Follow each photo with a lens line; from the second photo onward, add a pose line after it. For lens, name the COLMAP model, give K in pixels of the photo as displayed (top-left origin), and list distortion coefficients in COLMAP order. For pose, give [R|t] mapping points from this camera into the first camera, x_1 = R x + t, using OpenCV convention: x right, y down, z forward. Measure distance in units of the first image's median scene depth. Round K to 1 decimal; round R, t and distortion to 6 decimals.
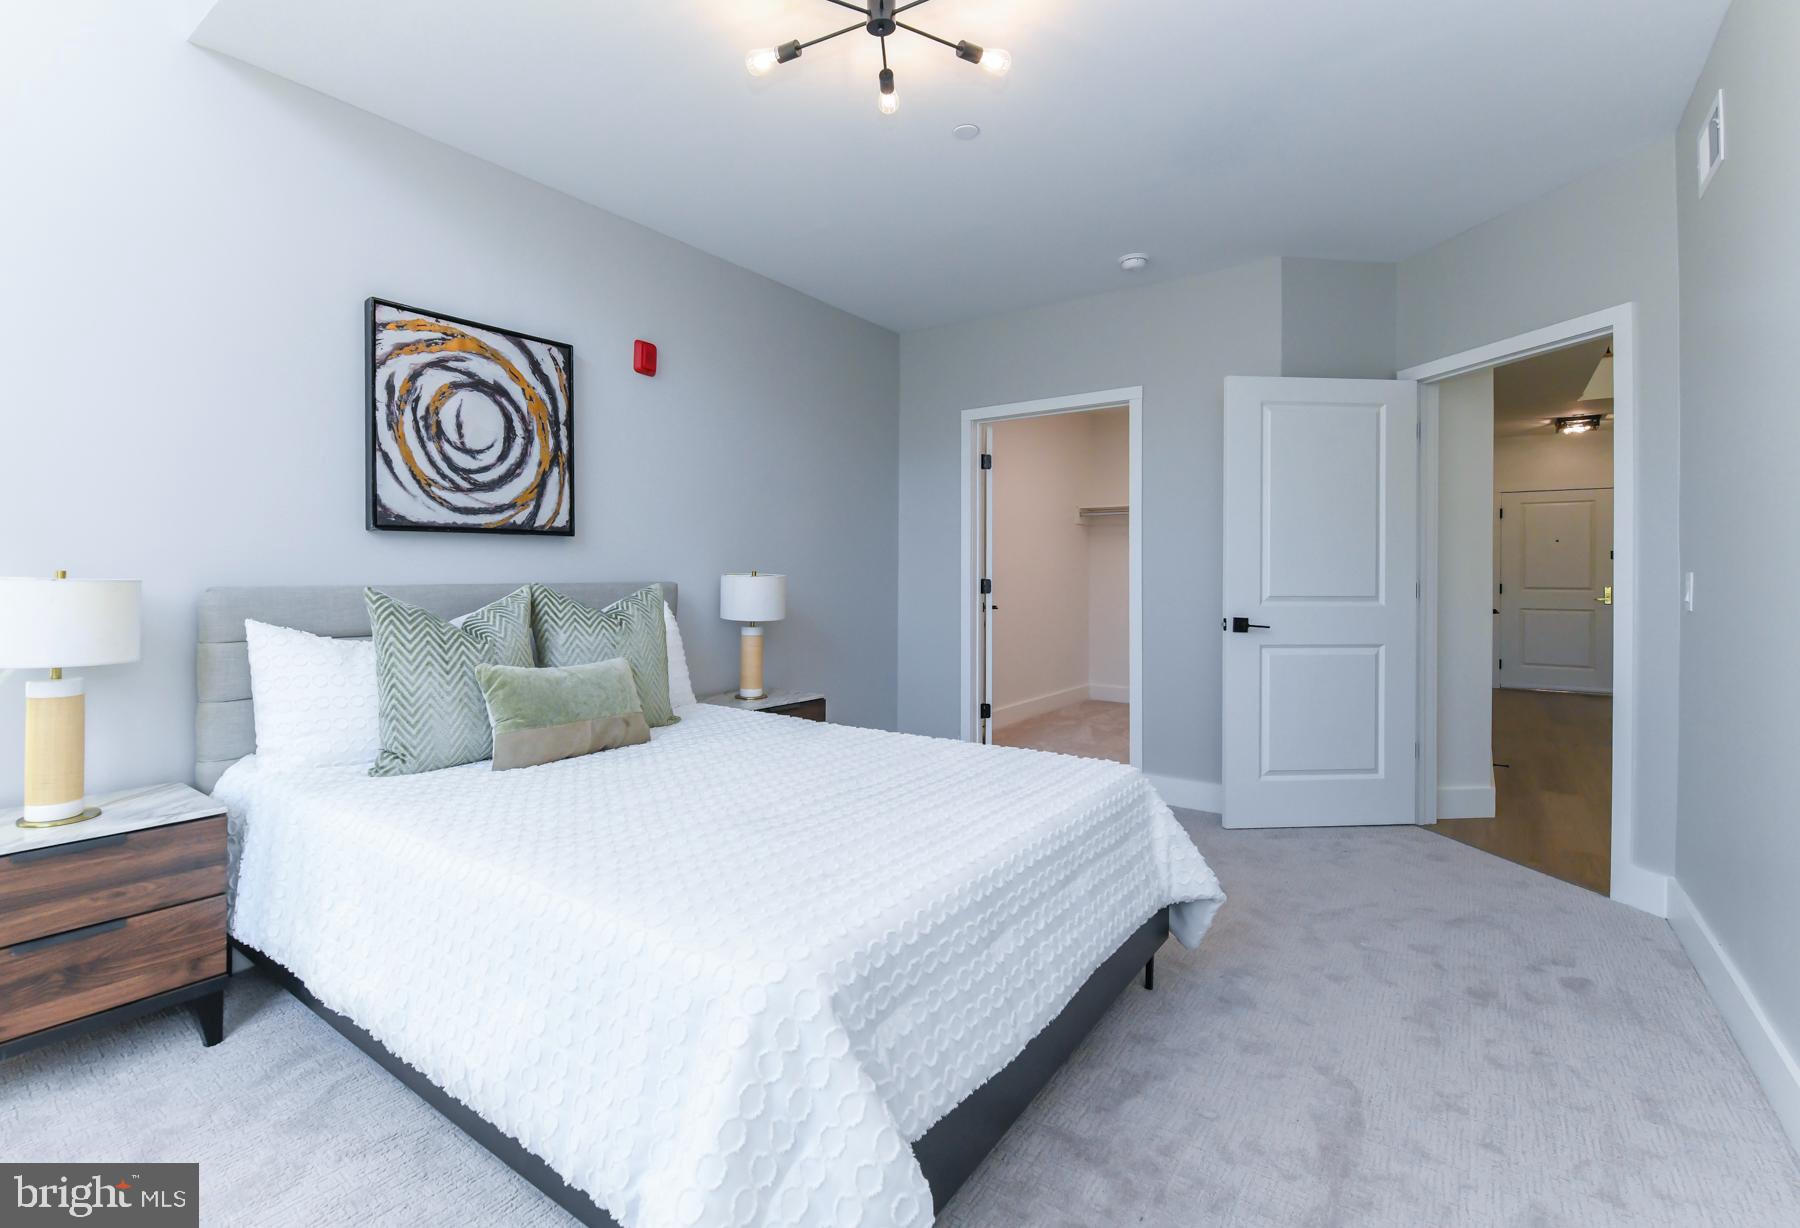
lens RADIAL K [[798.4, 0, 897.4], [0, 798.4, 577.5], [0, 0, 1]] dist [0.001189, 0.000188]
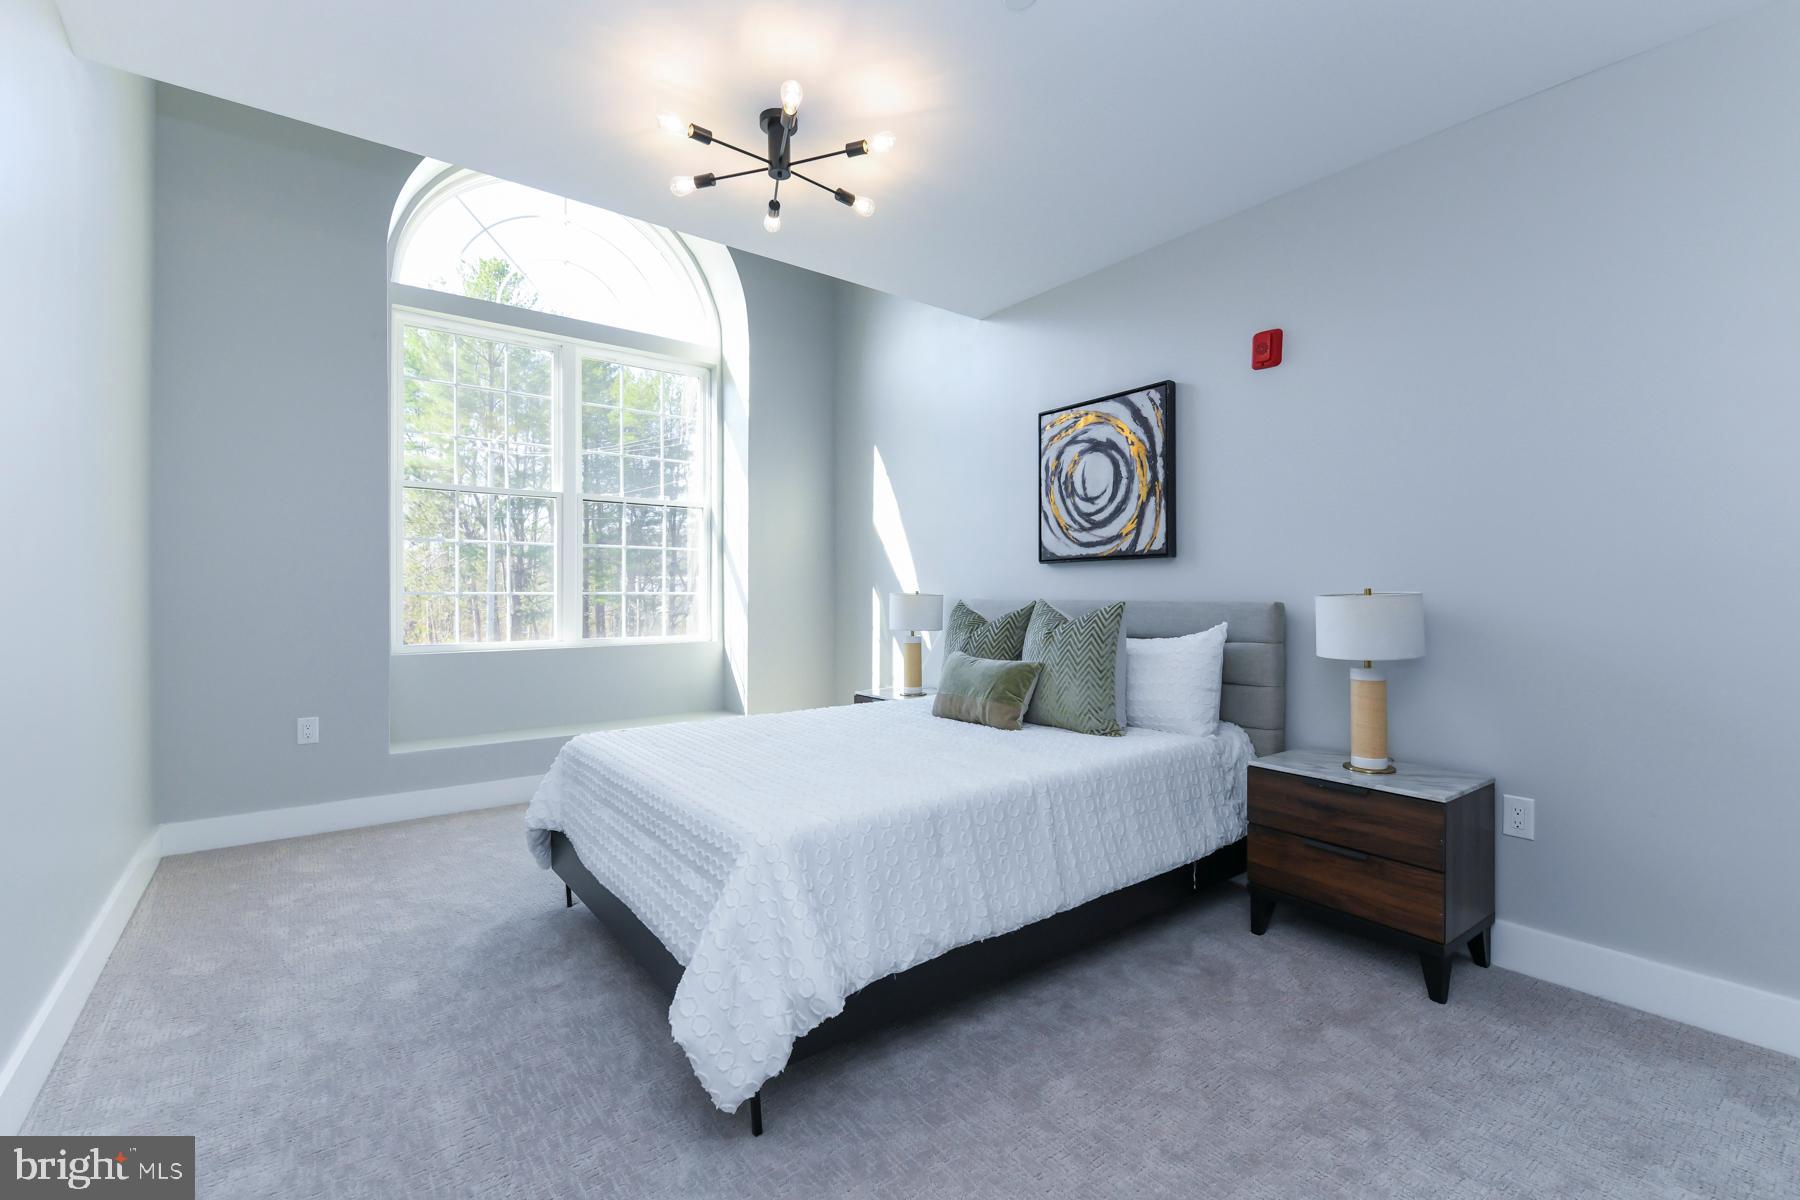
lens RADIAL K [[786.5, 0, 900.0], [0, 786.5, 600.0], [0, 0, 1]] dist [-0.001119, -0.000046]
pose [[-0.287465, 0.010587, -0.957733, 0.777374], [-0.003061, 0.999924, 0.011972, -0.006246], [0.957786, 0.006373, -0.287410, 1.044447]]
